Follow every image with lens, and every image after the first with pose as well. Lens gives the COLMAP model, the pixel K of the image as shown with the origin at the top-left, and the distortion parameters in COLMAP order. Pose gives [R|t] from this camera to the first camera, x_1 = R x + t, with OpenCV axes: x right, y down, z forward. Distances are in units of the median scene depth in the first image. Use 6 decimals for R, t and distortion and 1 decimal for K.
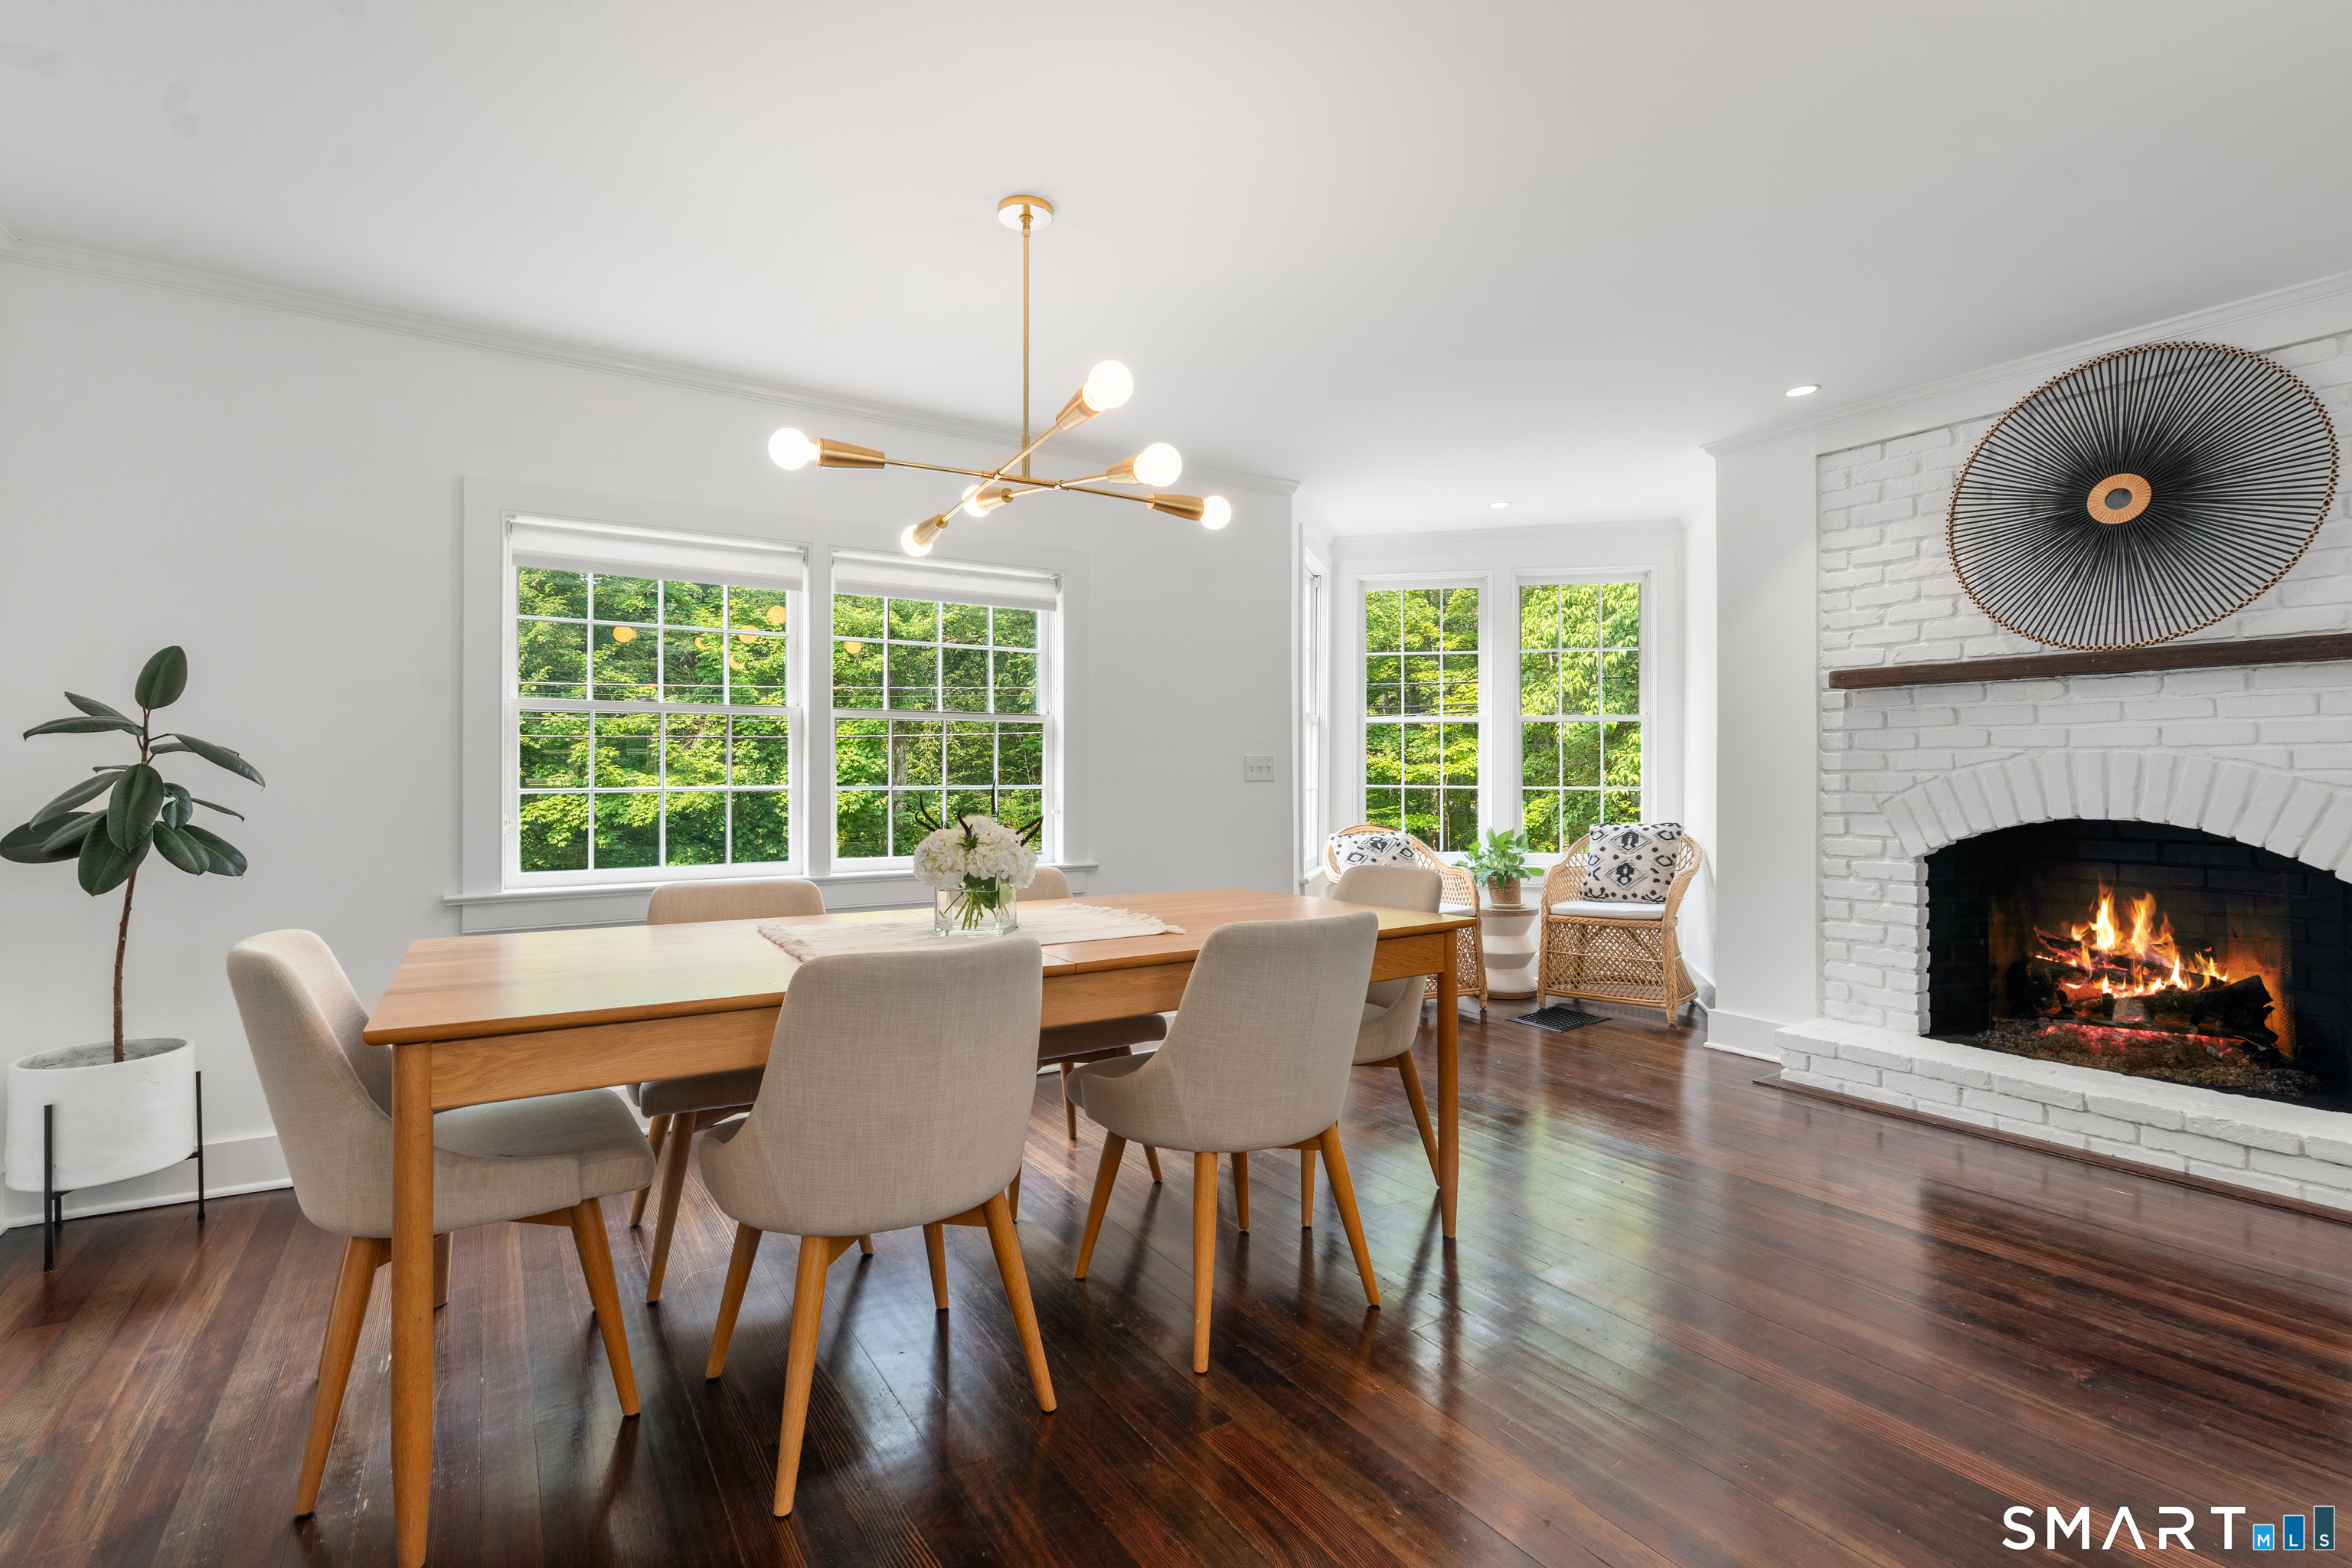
lens RADIAL K [[1094.7, 0, 1182.0], [0, 1094.7, 781.2], [0, 0, 1]] dist [-0.003558, 0.004503]
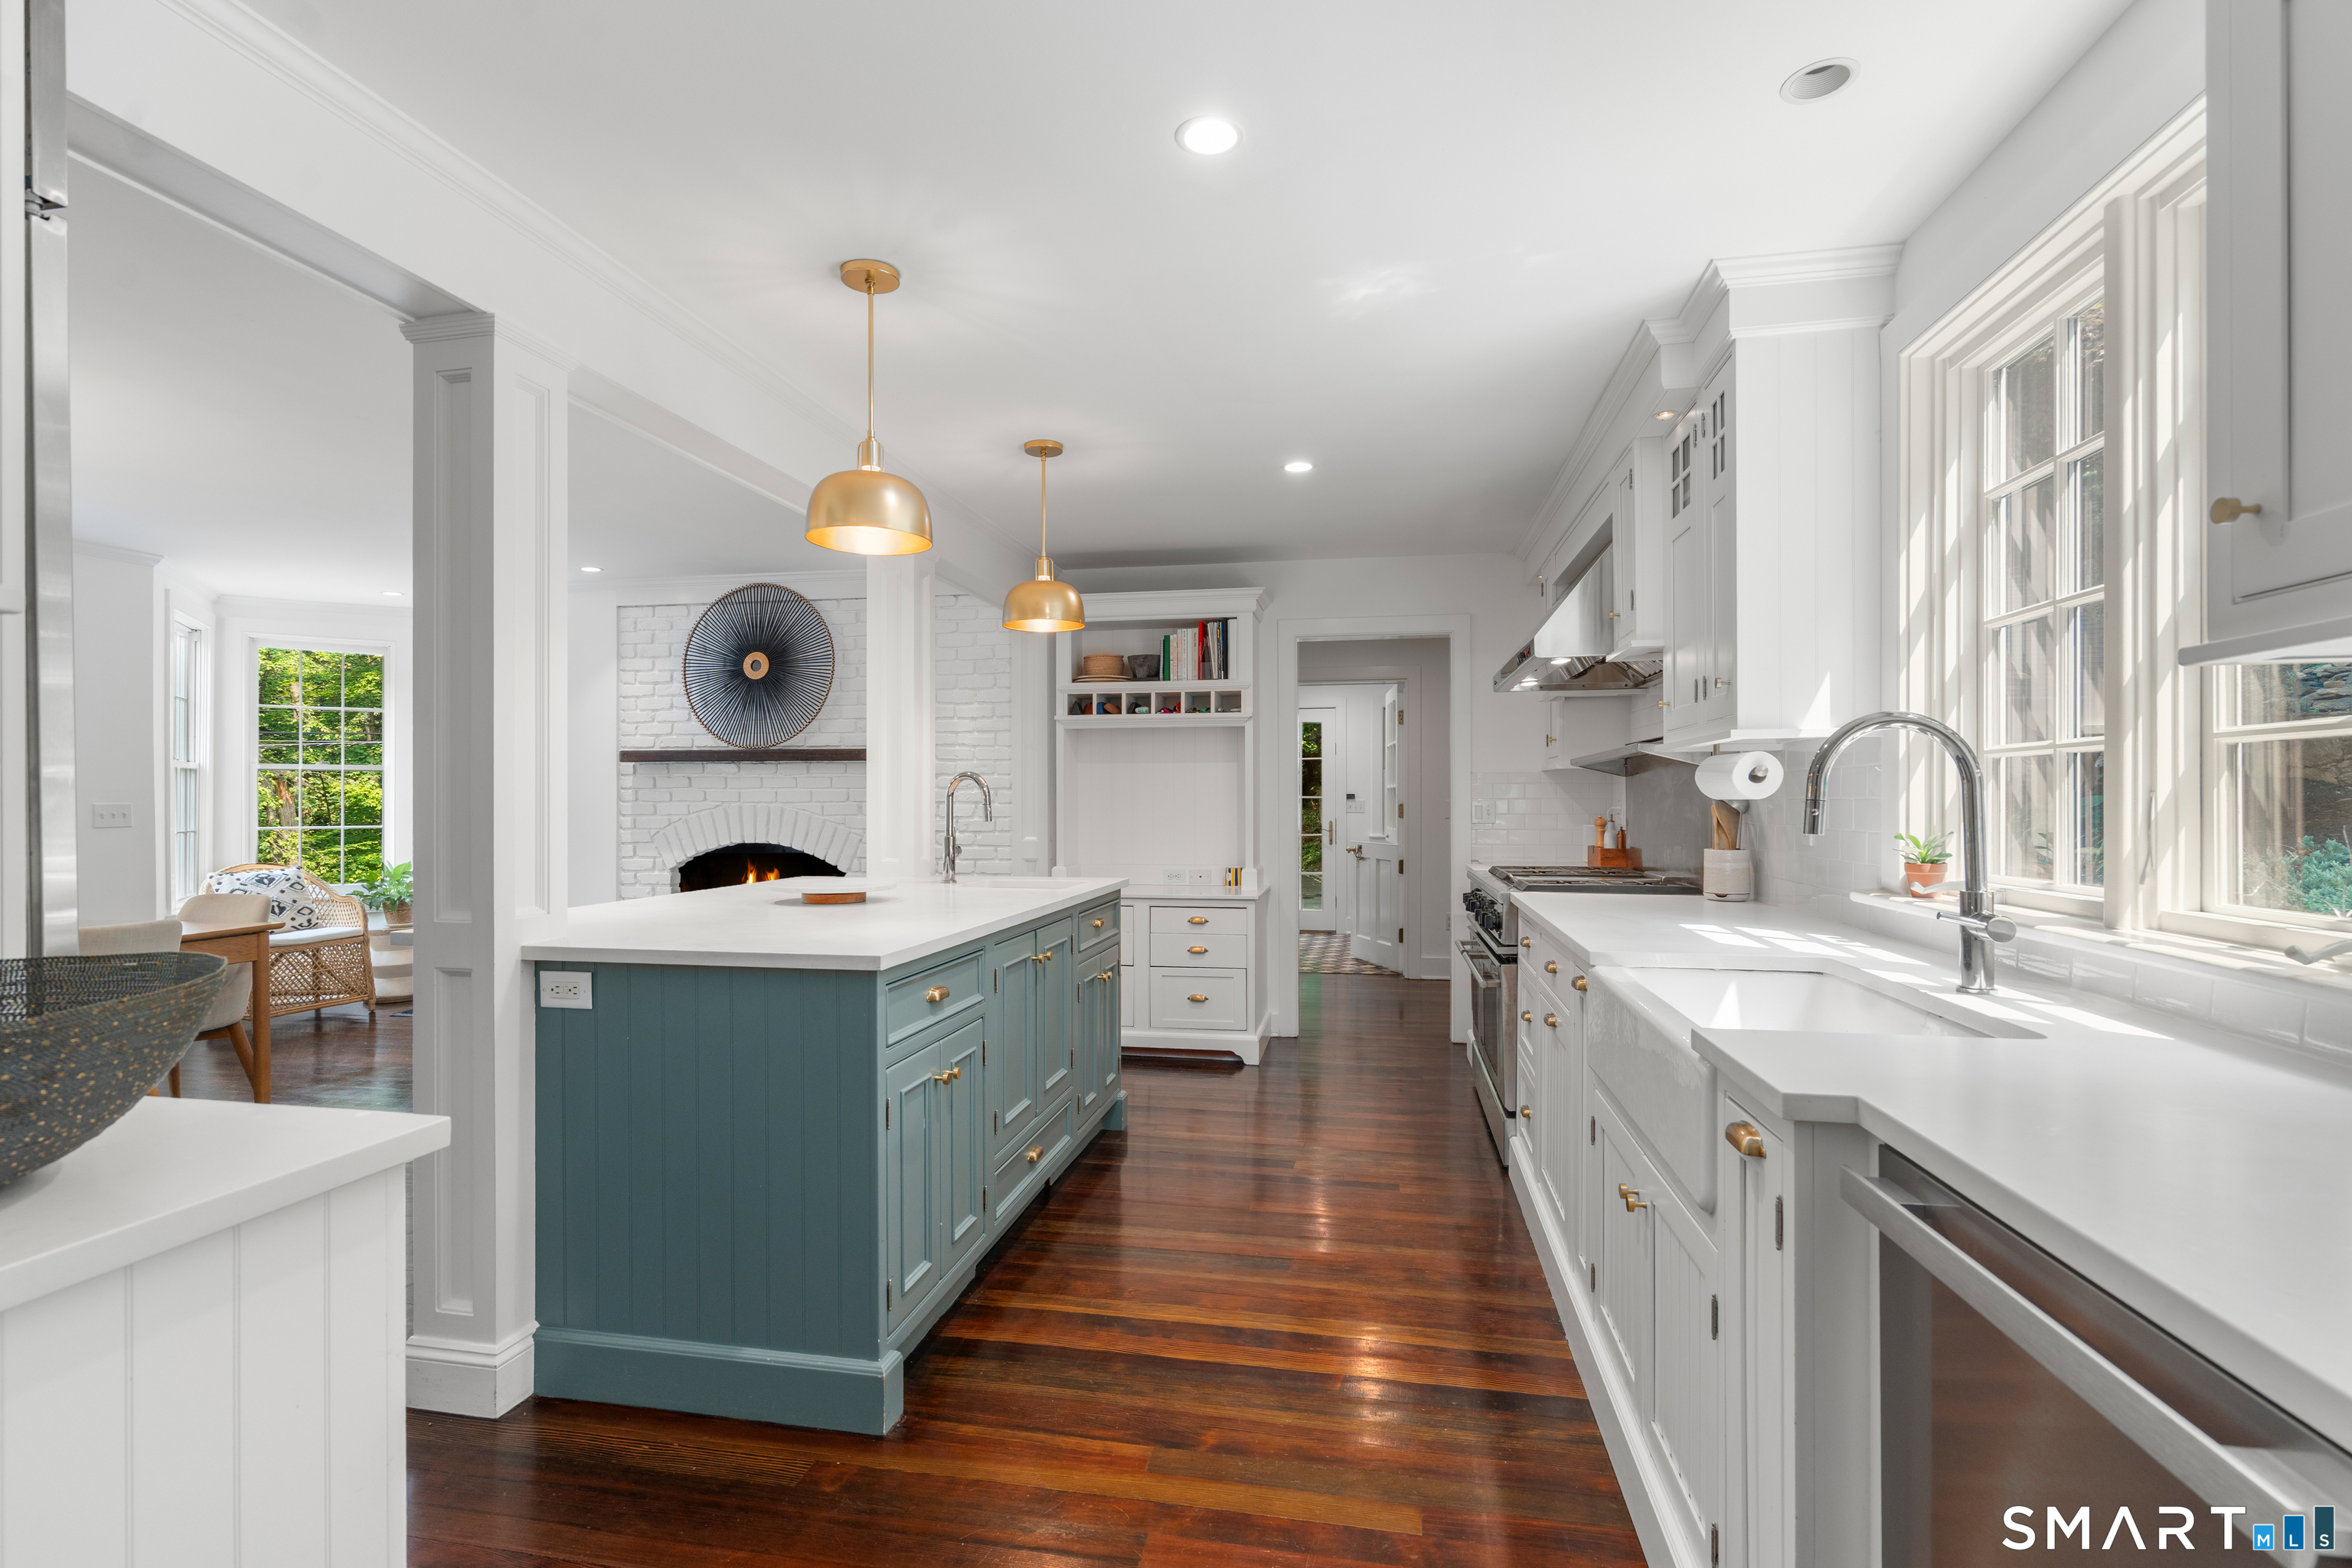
lens RADIAL K [[1094.7, 0, 1155.9], [0, 1094.7, 794.5], [0, 0, 1]] dist [-0.003558, 0.004503]
pose [[0.695045, 0.003464, 0.718957, 0.012207], [0.005290, 0.999937, -0.009933, -0.019670], [-0.718946, 0.010707, 0.694983, -0.611515]]
